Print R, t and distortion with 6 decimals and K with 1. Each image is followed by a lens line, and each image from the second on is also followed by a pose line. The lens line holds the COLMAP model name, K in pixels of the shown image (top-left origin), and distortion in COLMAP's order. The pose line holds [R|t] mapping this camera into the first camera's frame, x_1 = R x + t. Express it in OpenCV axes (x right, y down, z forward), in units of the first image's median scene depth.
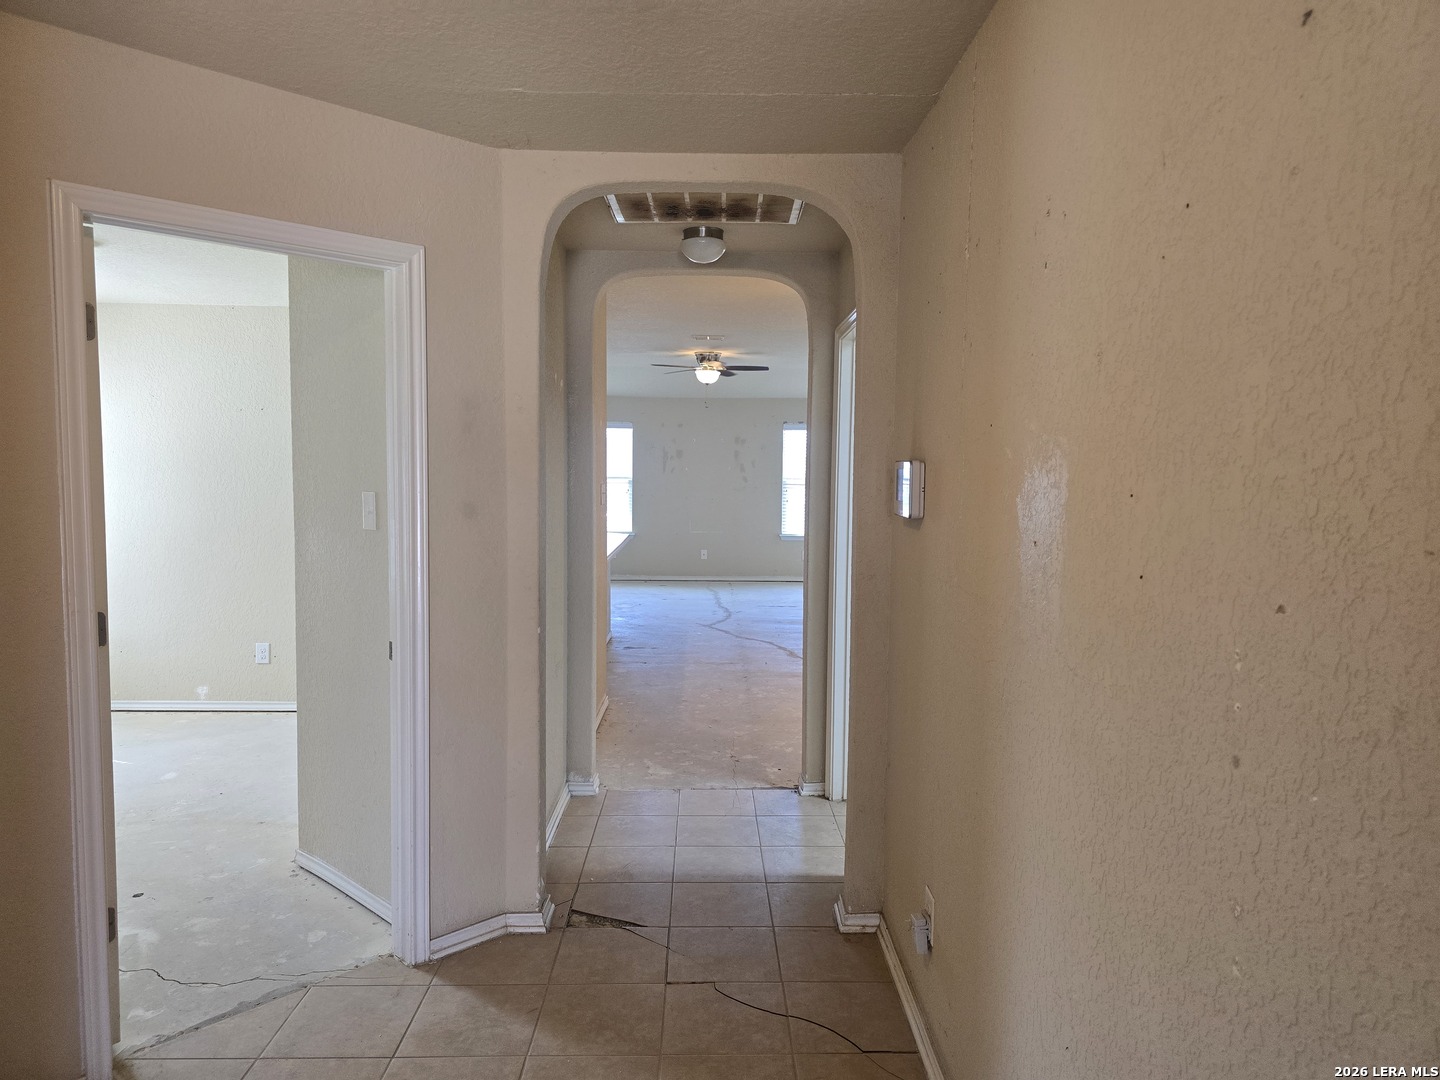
lens RADIAL K [[995.1, 0, 720.0], [0, 995.1, 540.0], [0, 0, 1]] dist [0.106883, -0.134006]
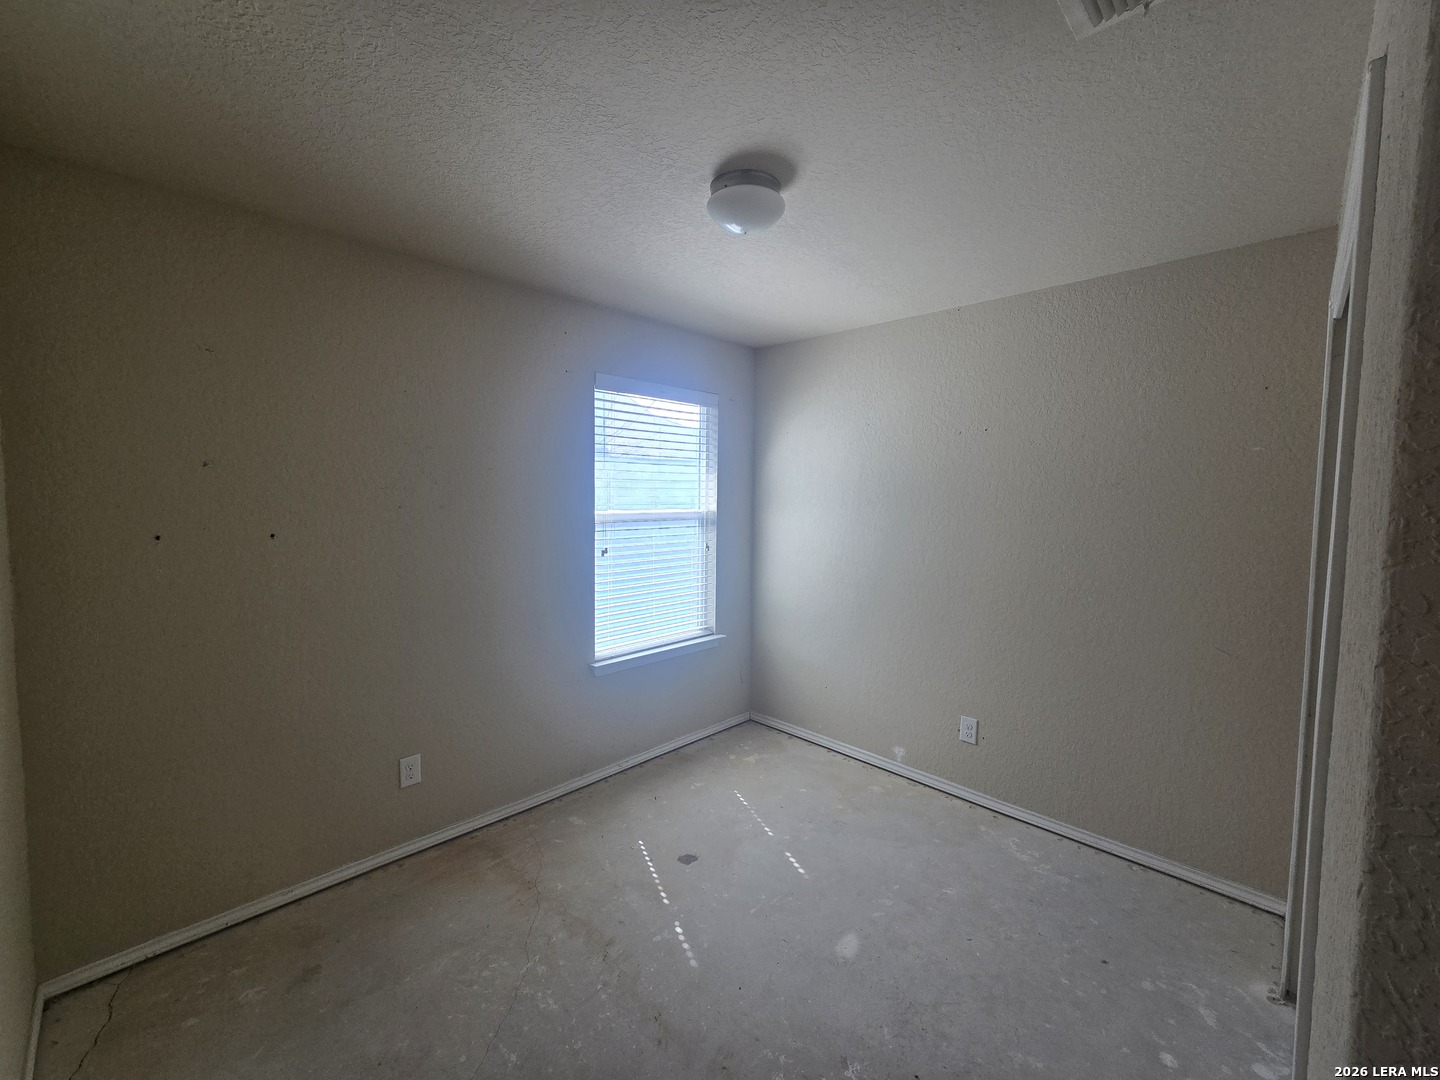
lens RADIAL K [[629.0, 0, 720.7], [0, 629.0, 526.6], [0, 0, 1]] dist [-0.001976, 0.000641]
pose [[0.721721, 0.040782, -0.690982, -0.253754], [-0.055767, 0.998444, 0.000681, -0.039806], [0.689934, 0.038043, 0.722872, 0.492949]]
